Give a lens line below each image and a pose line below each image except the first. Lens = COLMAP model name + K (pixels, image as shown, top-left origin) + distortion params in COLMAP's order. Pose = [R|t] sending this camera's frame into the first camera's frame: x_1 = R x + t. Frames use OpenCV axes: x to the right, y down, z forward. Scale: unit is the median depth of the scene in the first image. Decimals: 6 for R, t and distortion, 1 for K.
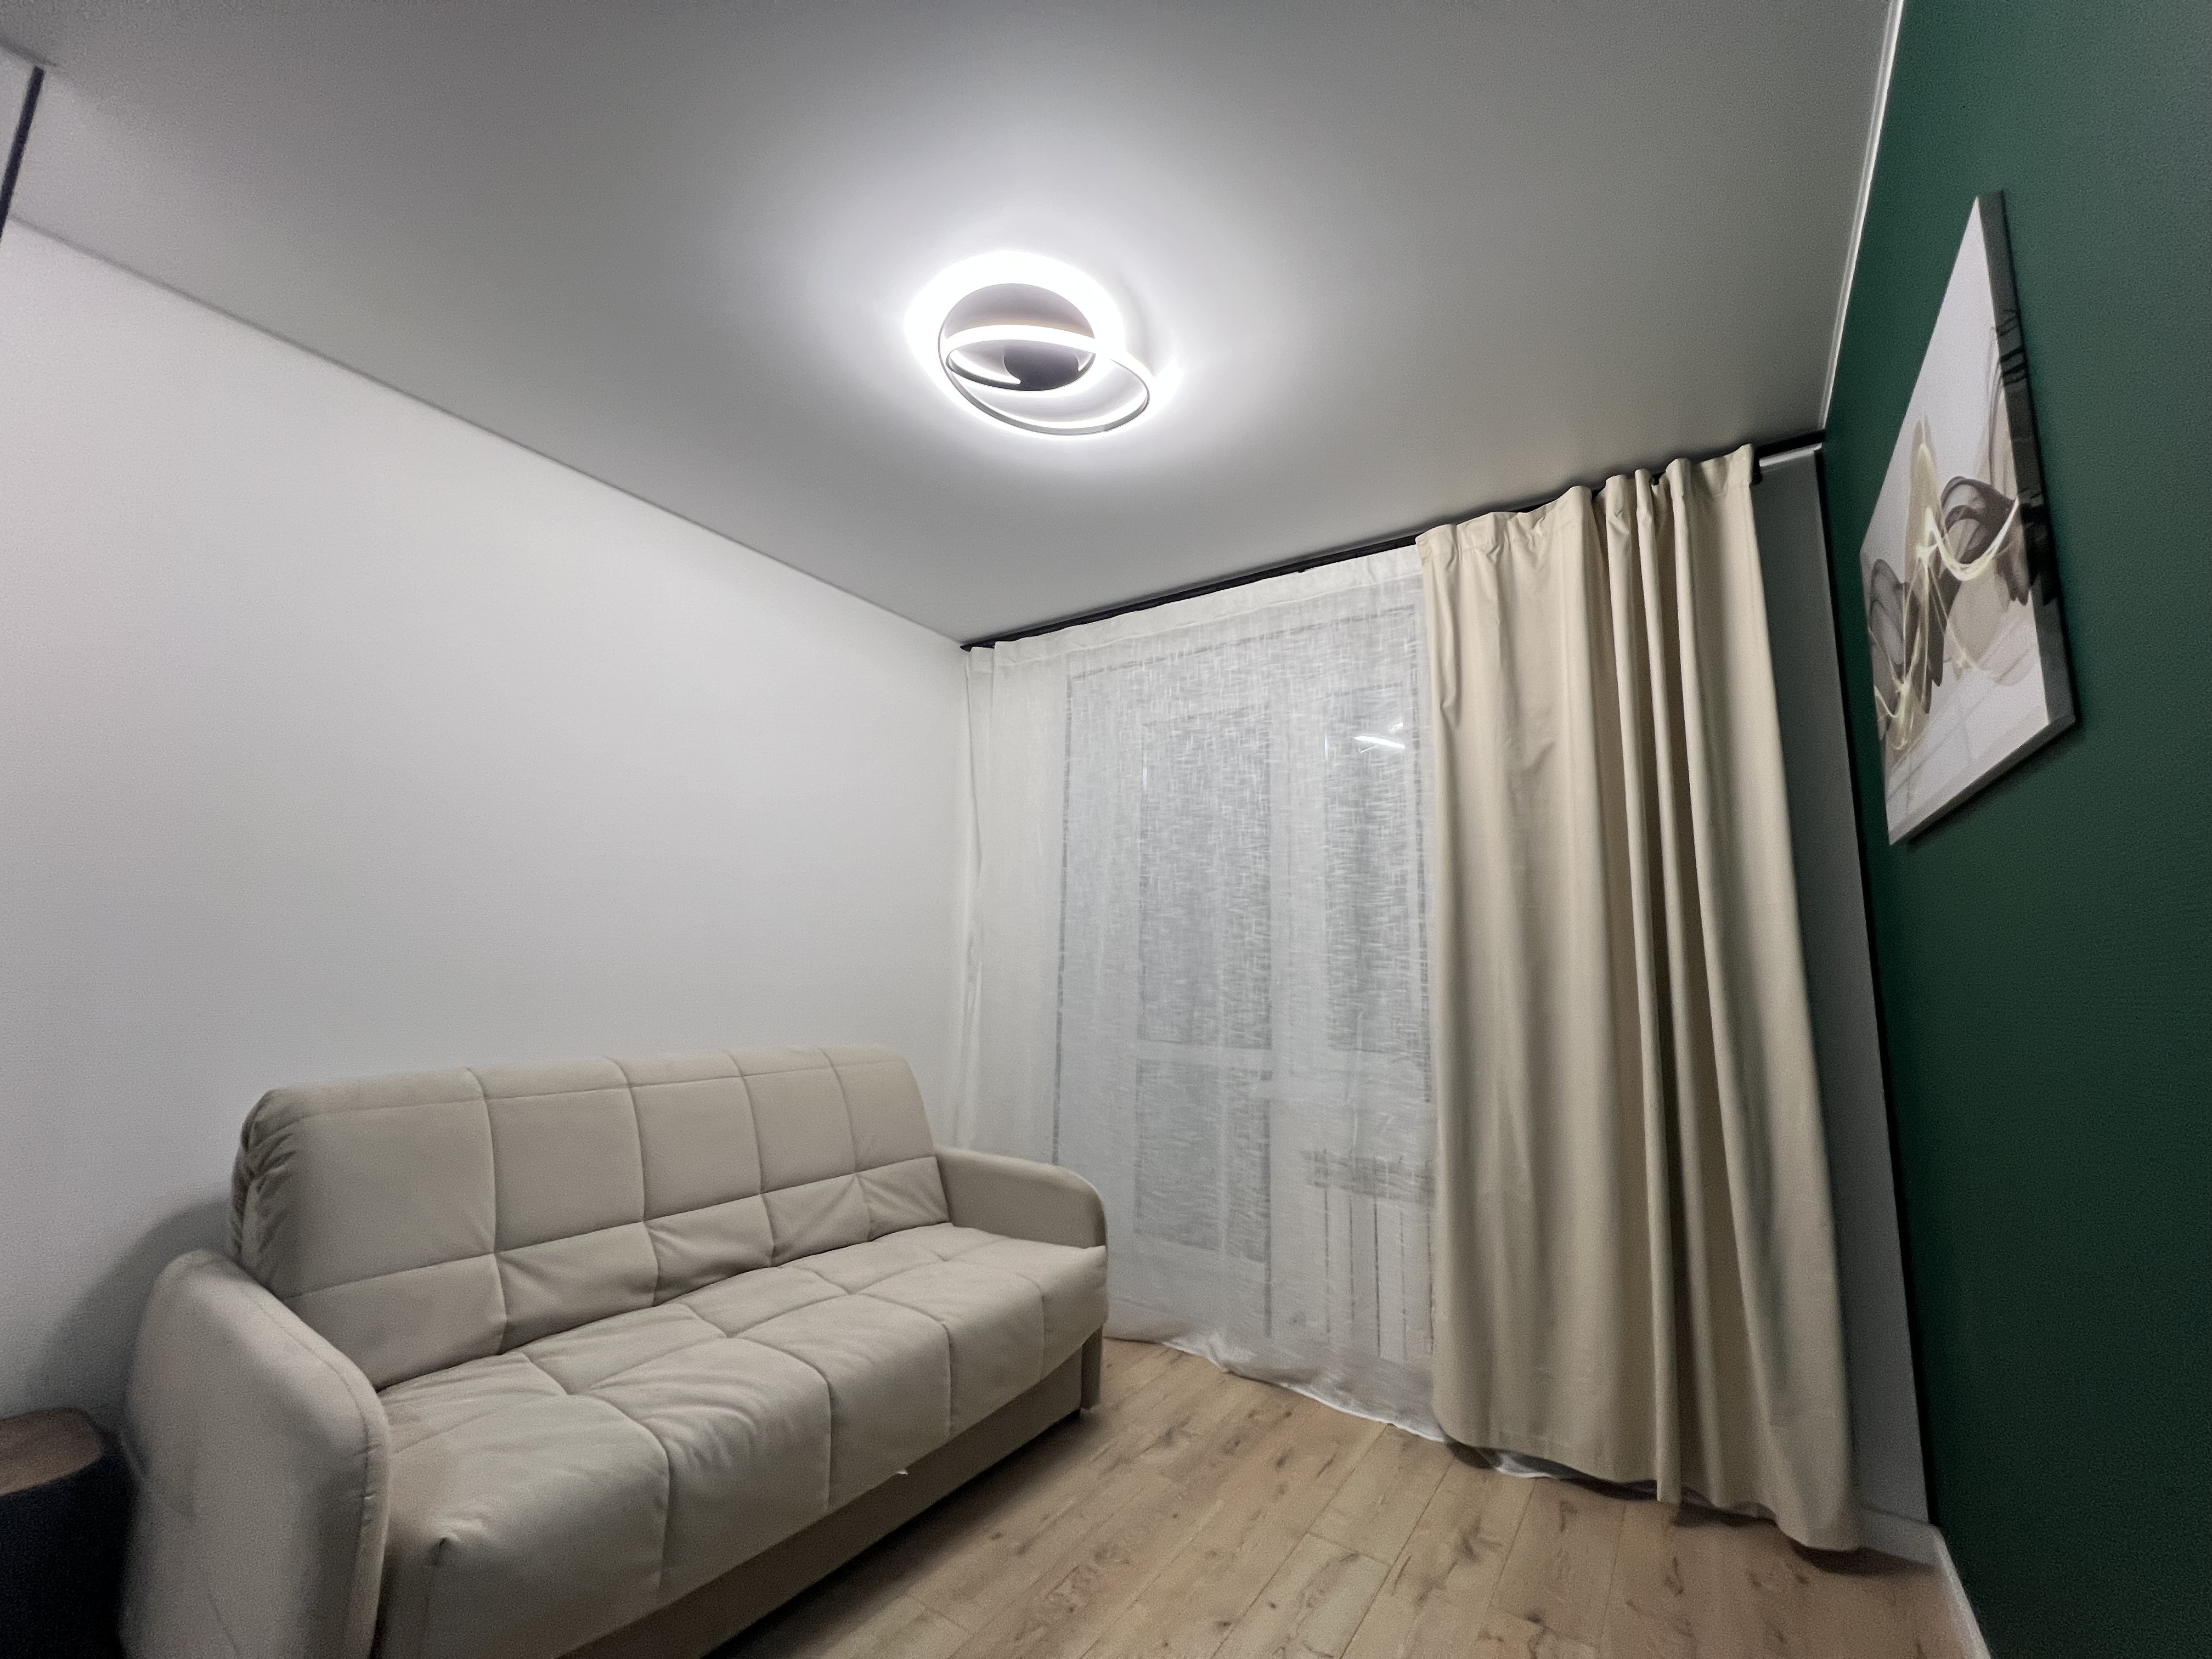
lens RADIAL K [[881.5, 0, 1108.9], [0, 881.5, 830.9], [0, 0, 1]] dist [-0.001216, 0.000139]
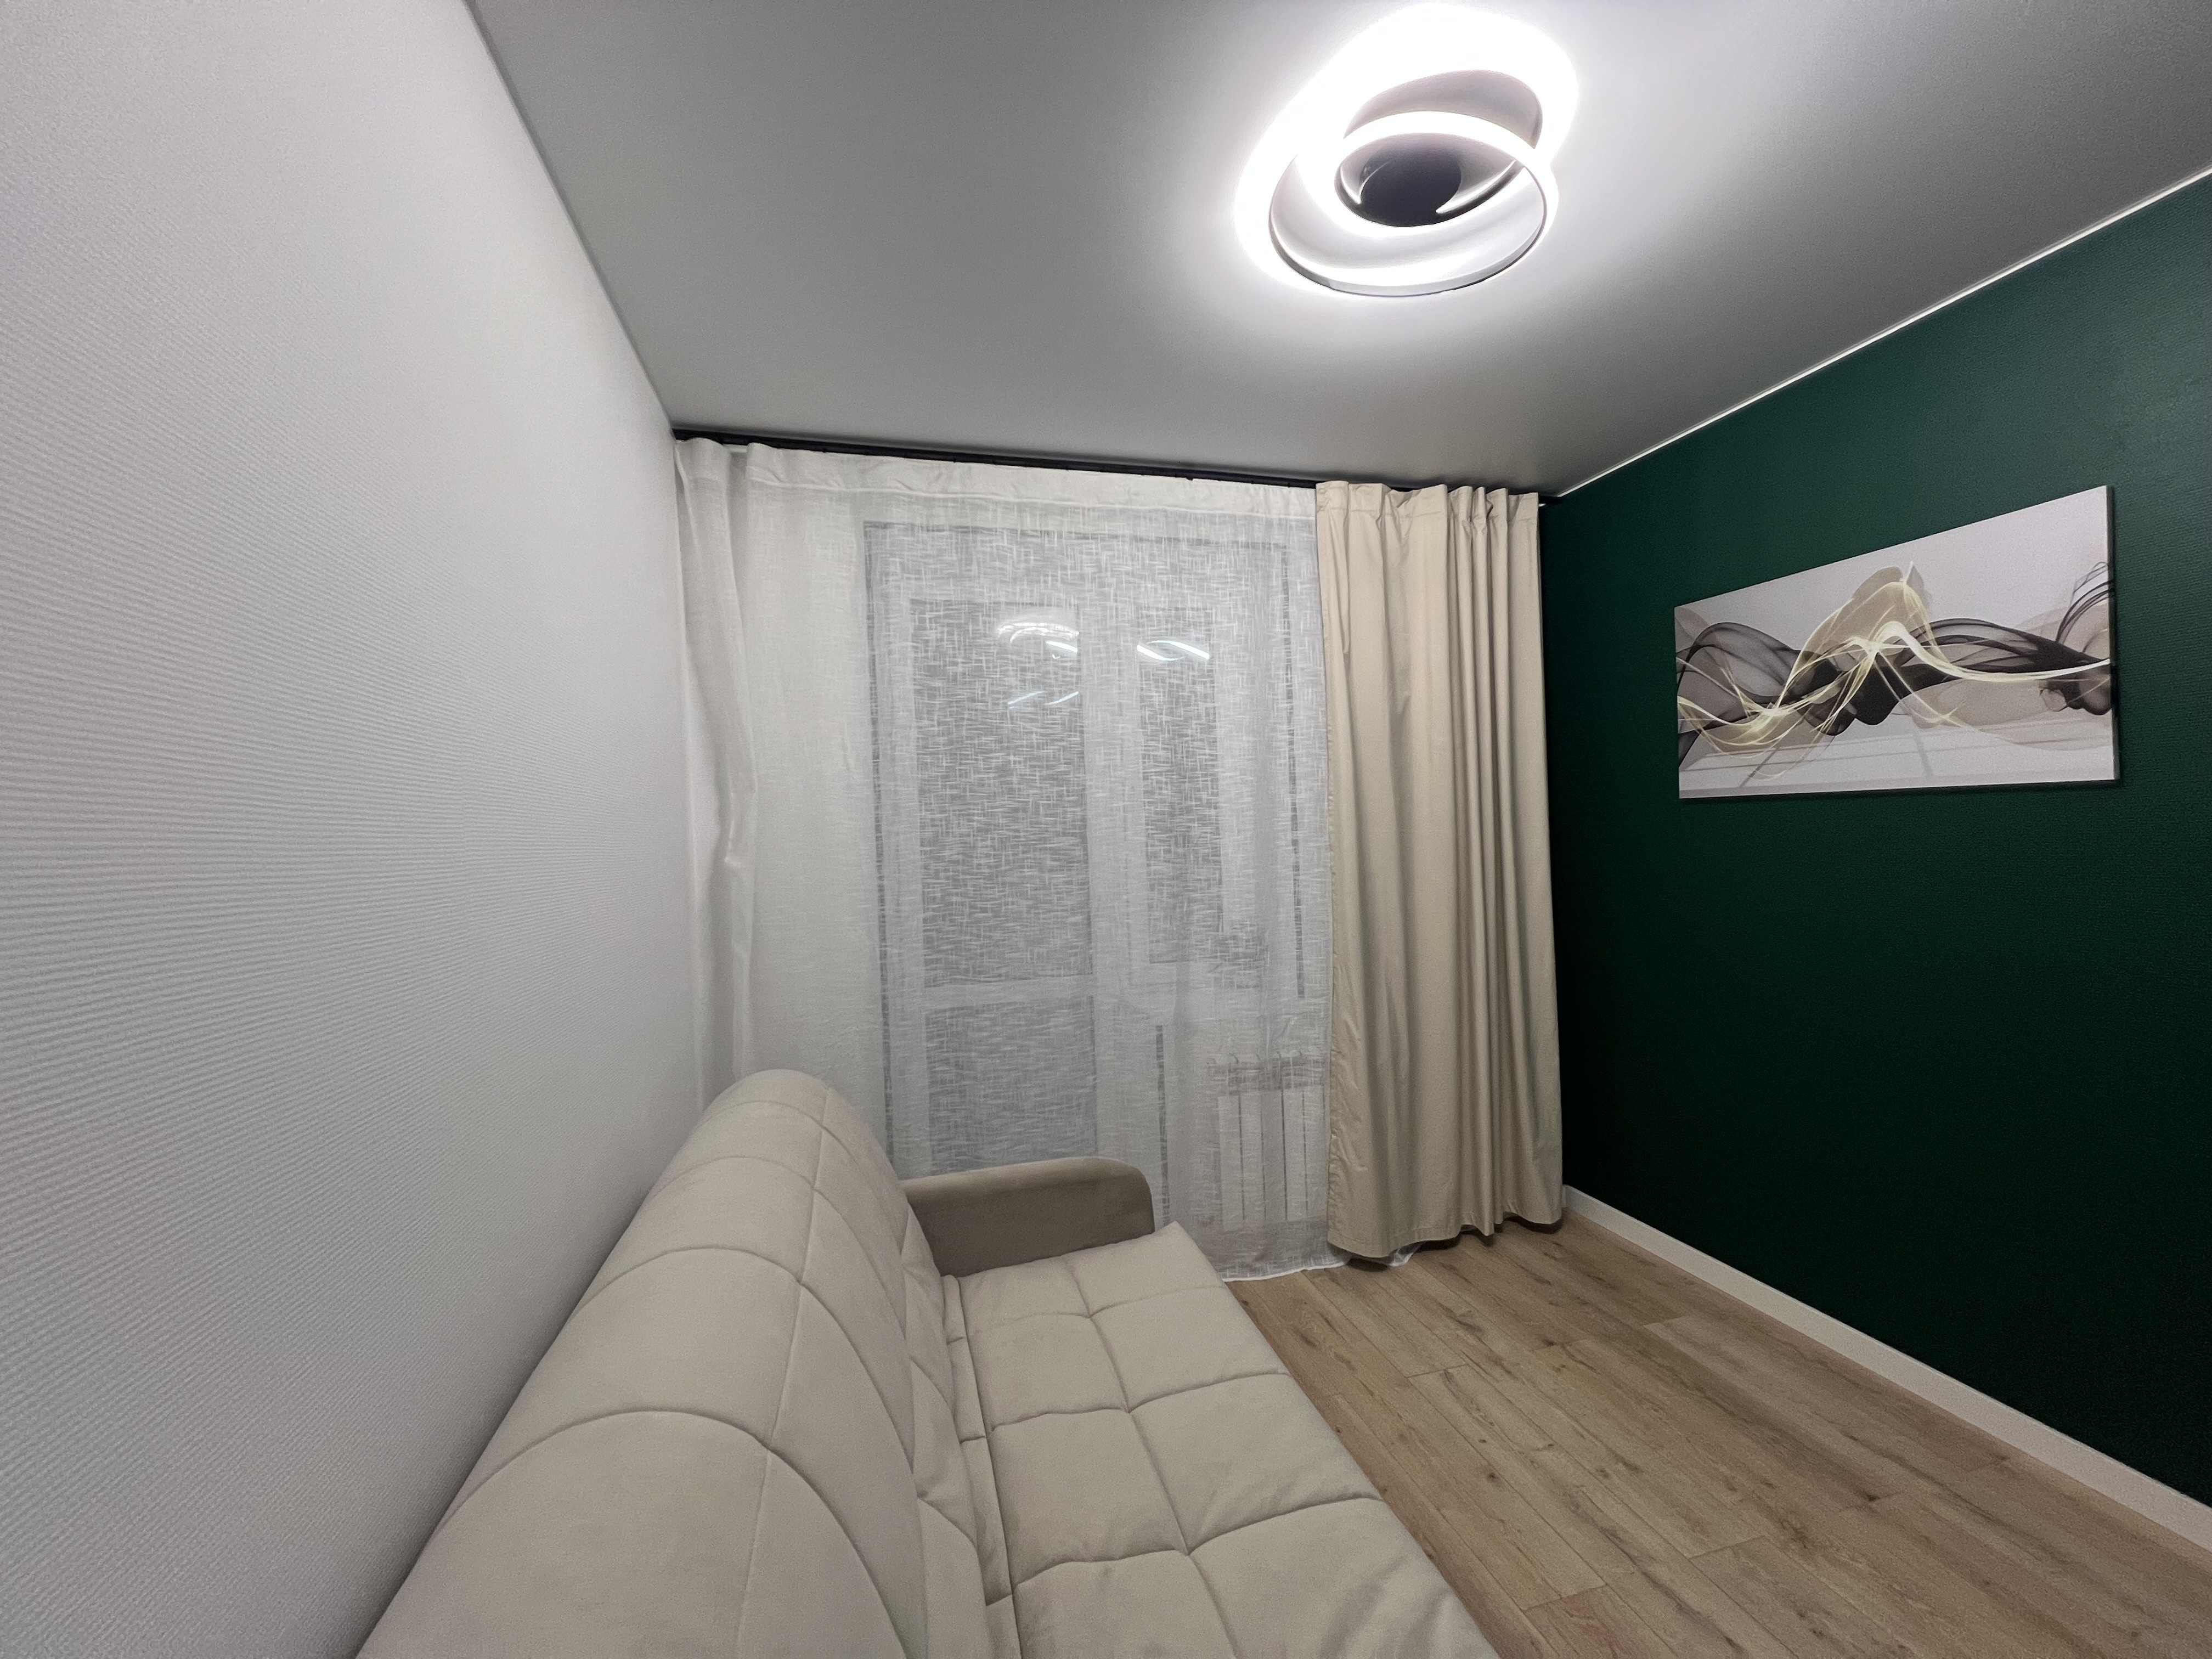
lens RADIAL K [[881.5, 0, 1108.9], [0, 881.5, 830.9], [0, 0, 1]] dist [-0.001216, 0.000139]
pose [[0.652654, -0.047899, 0.756141, -0.675831], [-0.065986, 0.990614, 0.119707, -0.032196], [-0.754777, -0.128022, 0.643367, 0.484149]]
